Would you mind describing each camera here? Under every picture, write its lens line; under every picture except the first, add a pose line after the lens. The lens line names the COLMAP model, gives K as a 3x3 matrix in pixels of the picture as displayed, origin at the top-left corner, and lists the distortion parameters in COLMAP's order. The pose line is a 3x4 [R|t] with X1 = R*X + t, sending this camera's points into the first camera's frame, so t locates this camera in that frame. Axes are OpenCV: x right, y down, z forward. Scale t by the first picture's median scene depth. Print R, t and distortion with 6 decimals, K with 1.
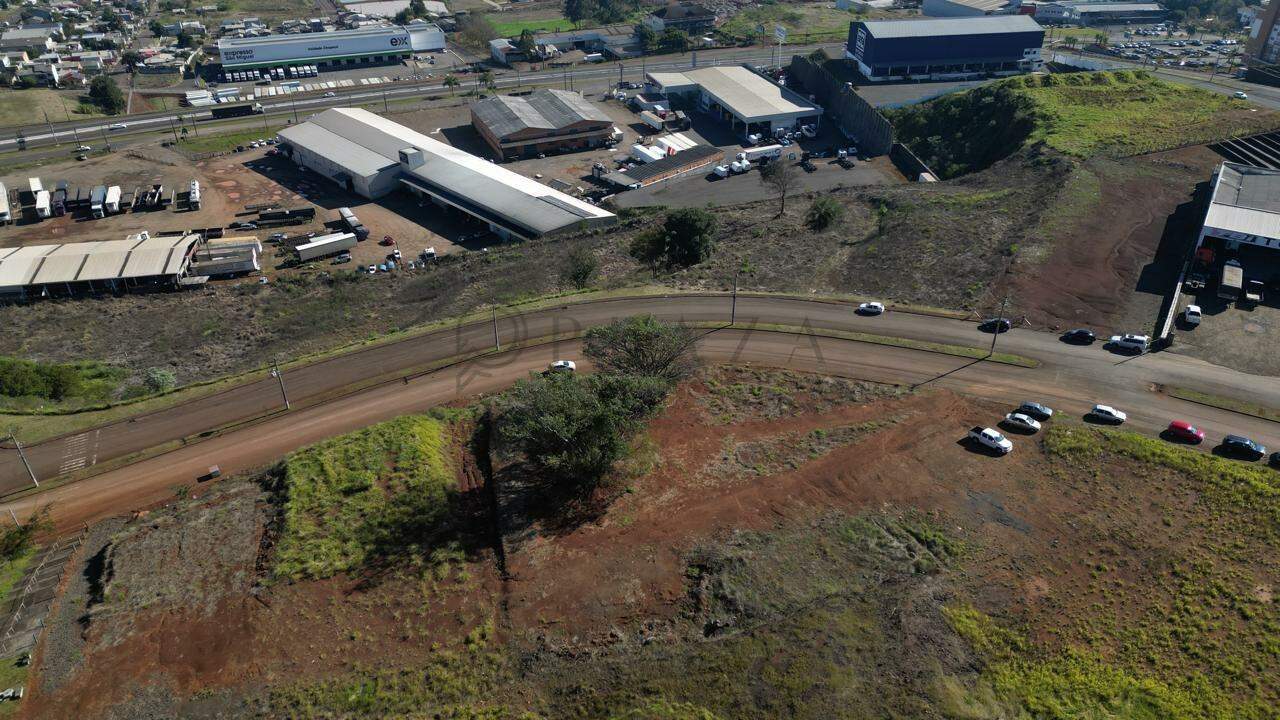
lens RADIAL K [[888.9, 0, 637.9], [0, 888.9, 361.6], [0, 0, 1]] dist [0.064908, -0.055278]
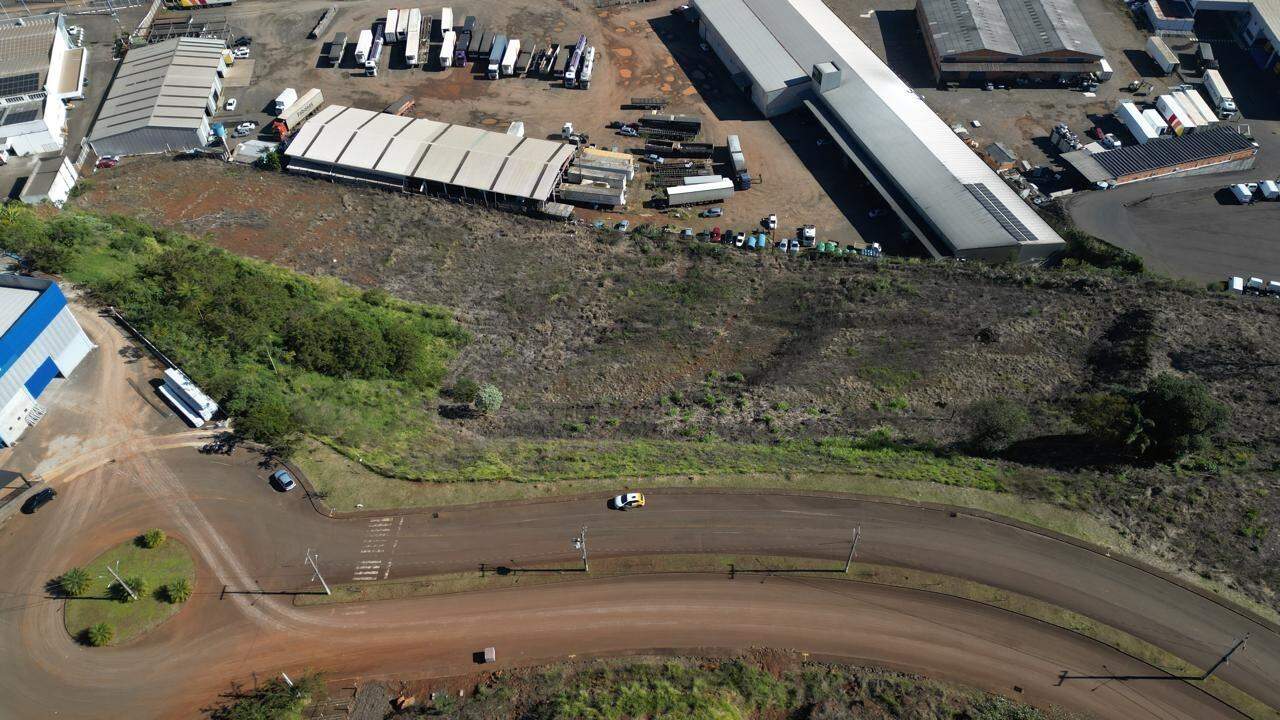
lens RADIAL K [[888.9, 0, 637.9], [0, 888.9, 361.6], [0, 0, 1]] dist [0.064908, -0.055278]
pose [[0.896614, 0.319050, -0.307068, -0.073231], [-0.228863, 0.927535, 0.295467, -0.190709], [0.379085, -0.194643, 0.904659, 0.142695]]
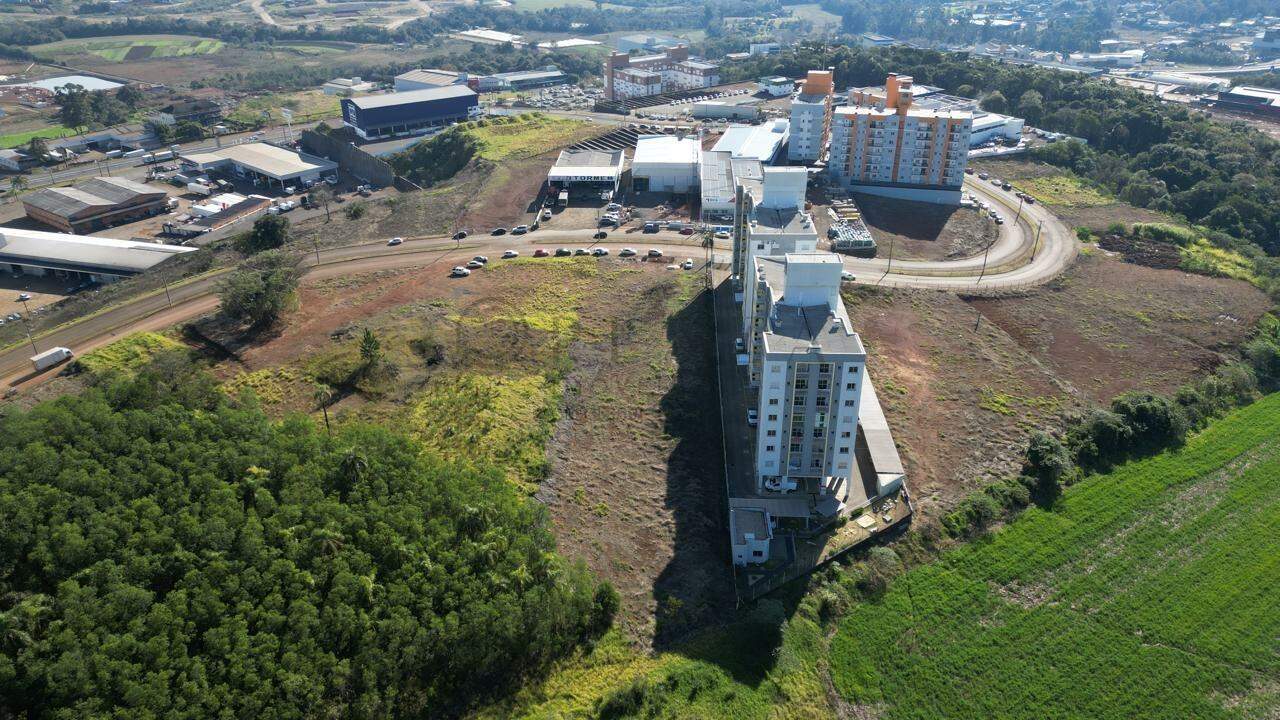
lens RADIAL K [[888.9, 0, 637.9], [0, 888.9, 361.6], [0, 0, 1]] dist [0.064908, -0.055278]
pose [[0.859514, -0.232203, 0.455320, -0.104794], [0.269953, 0.962693, -0.018642, 0.180660], [-0.434005, 0.138938, 0.890133, -0.420166]]
